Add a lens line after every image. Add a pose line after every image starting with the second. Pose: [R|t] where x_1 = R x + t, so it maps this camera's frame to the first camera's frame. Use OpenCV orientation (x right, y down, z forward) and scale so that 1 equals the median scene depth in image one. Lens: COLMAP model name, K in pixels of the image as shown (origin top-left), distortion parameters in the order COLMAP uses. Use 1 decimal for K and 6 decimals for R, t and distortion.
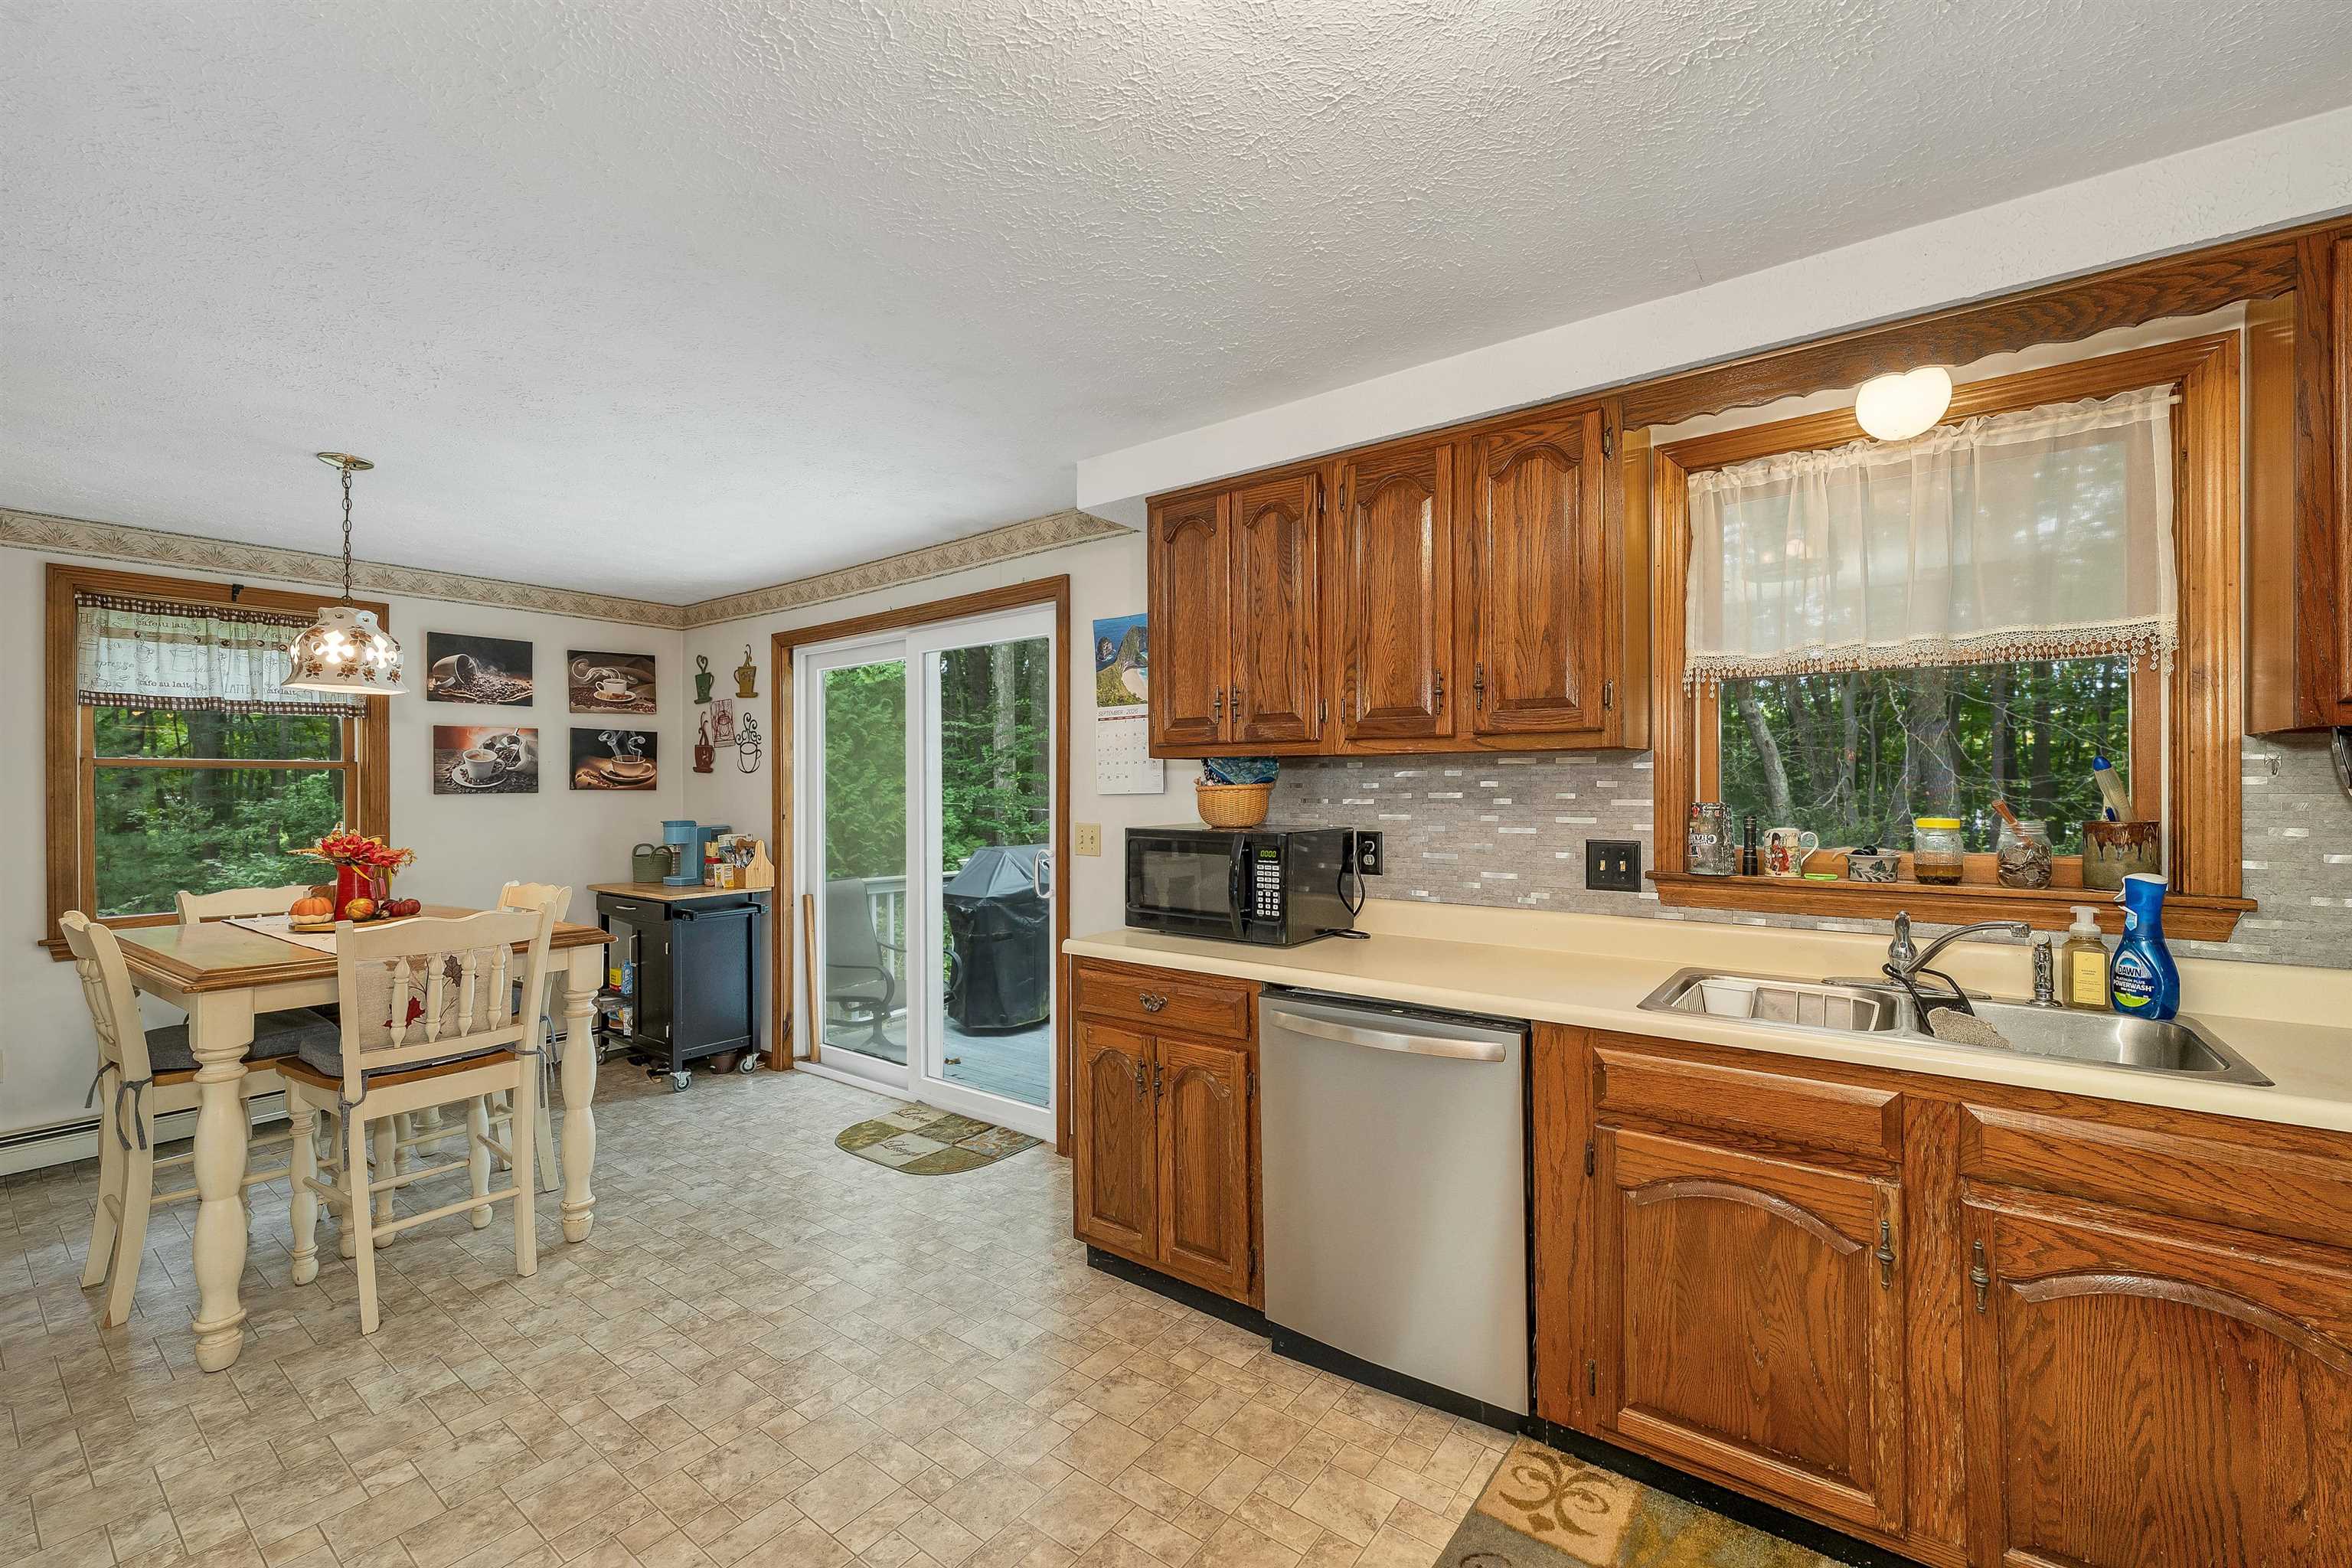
lens RADIAL K [[979.4, 0, 1184.5], [0, 979.4, 785.5], [0, 0, 1]] dist [-0.006746, 0.000186]
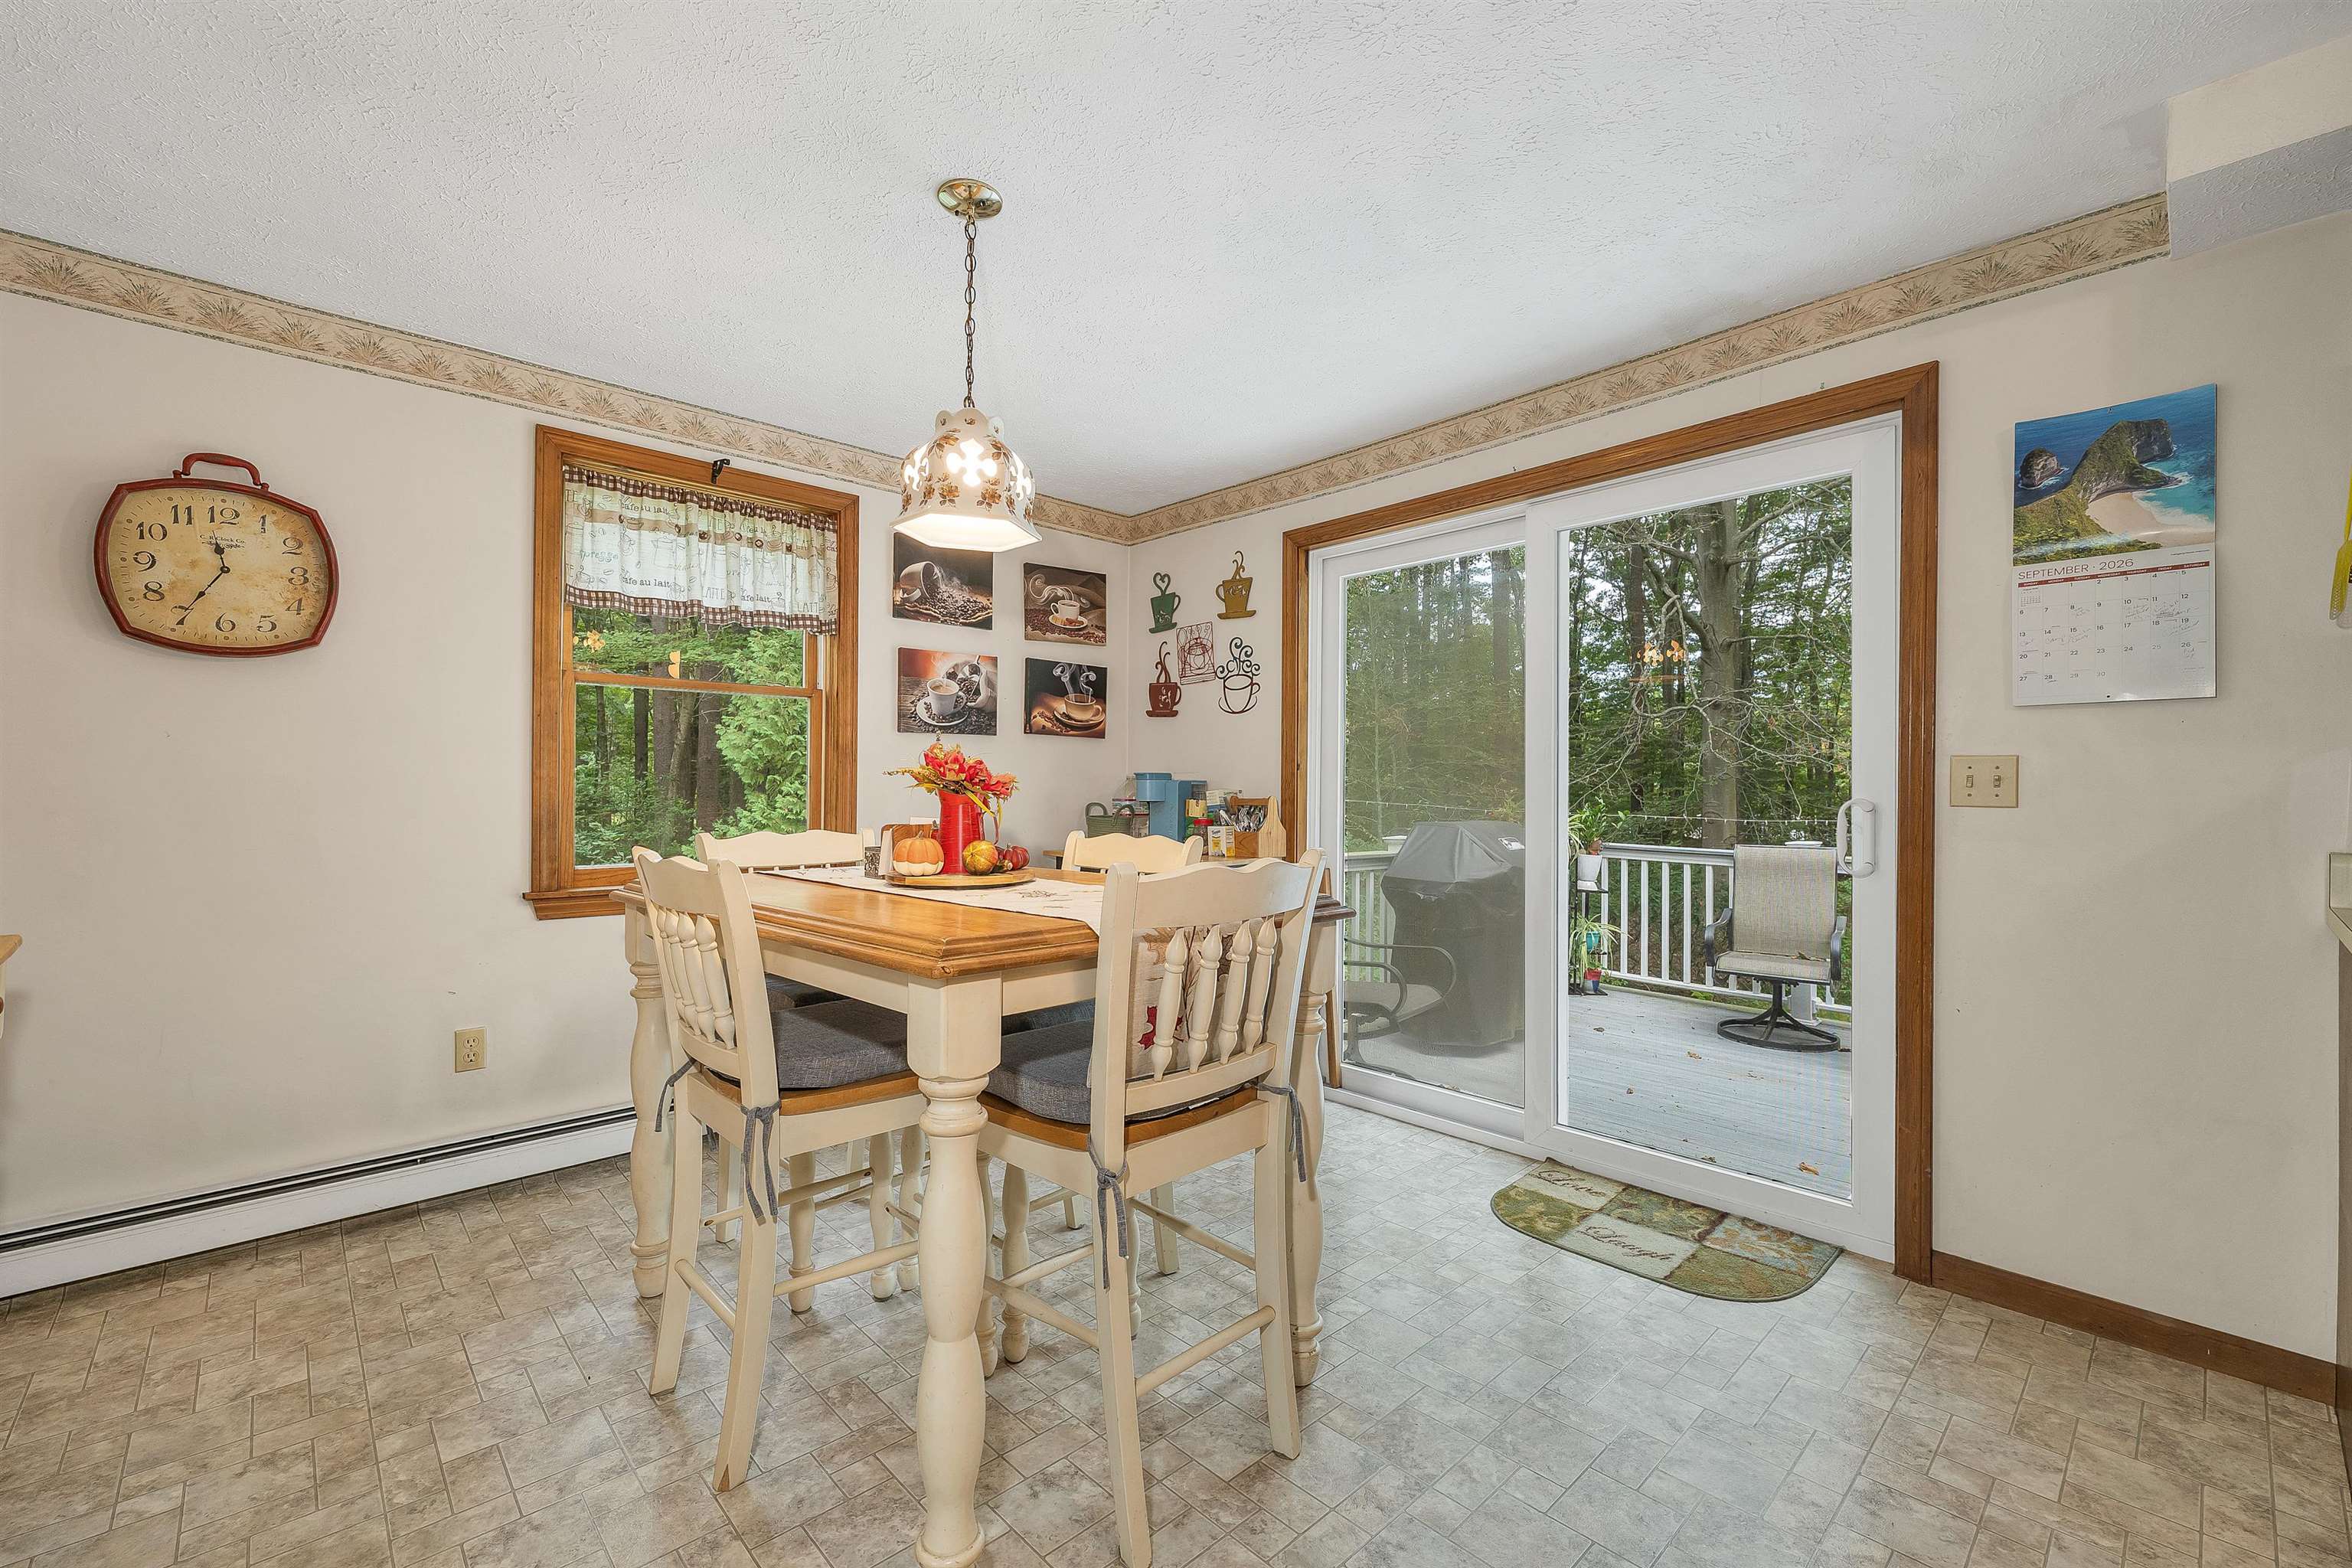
lens RADIAL K [[979.4, 0, 1165.3], [0, 979.4, 785.3], [0, 0, 1]] dist [-0.006746, 0.000186]
pose [[0.982567, 0.011218, -0.185569, -0.436711], [-0.011026, 0.999937, 0.002069, 0.054437], [0.185581, 0.000013, 0.982629, 0.259525]]
